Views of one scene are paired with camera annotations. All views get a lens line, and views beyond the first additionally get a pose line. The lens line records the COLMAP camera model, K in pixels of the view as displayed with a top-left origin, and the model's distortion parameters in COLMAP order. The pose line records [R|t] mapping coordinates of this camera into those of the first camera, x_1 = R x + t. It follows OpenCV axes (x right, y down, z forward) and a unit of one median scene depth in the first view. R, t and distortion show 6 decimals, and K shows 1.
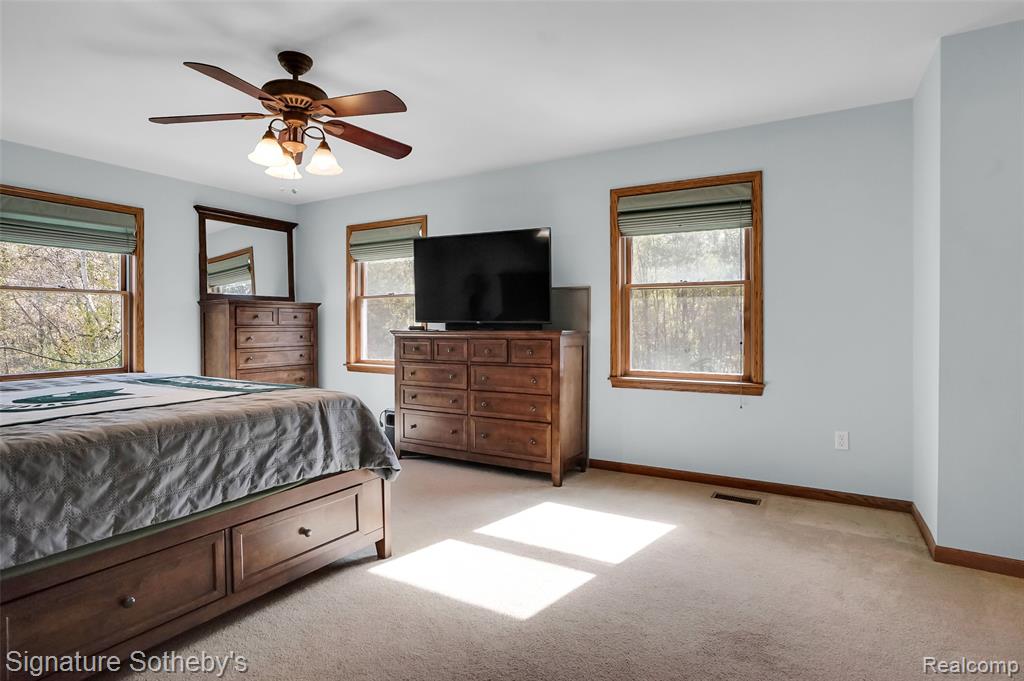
lens RADIAL K [[531.0, 0, 511.9], [0, 531.0, 330.4], [0, 0, 1]] dist [-0.047092, 0.021386]
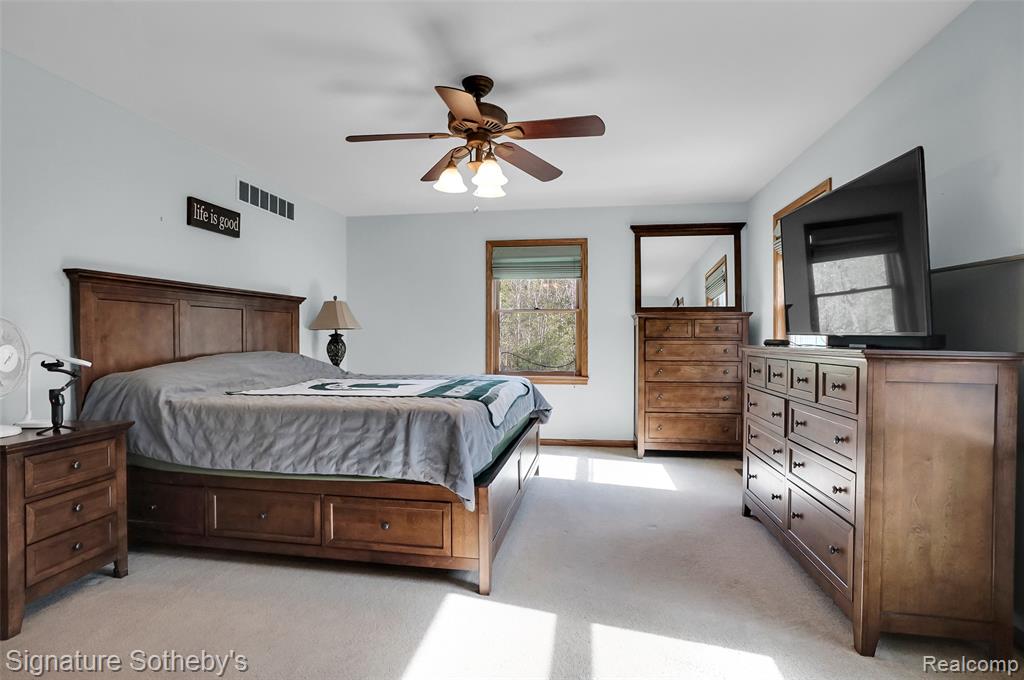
lens RADIAL K [[531.0, 0, 509.0], [0, 531.0, 344.6], [0, 0, 1]] dist [-0.047092, 0.021386]
pose [[0.360043, 0.017951, -0.932763, 0.775487], [-0.012518, 0.999818, 0.014410, -0.017818], [0.932852, 0.006488, 0.360202, 0.885002]]
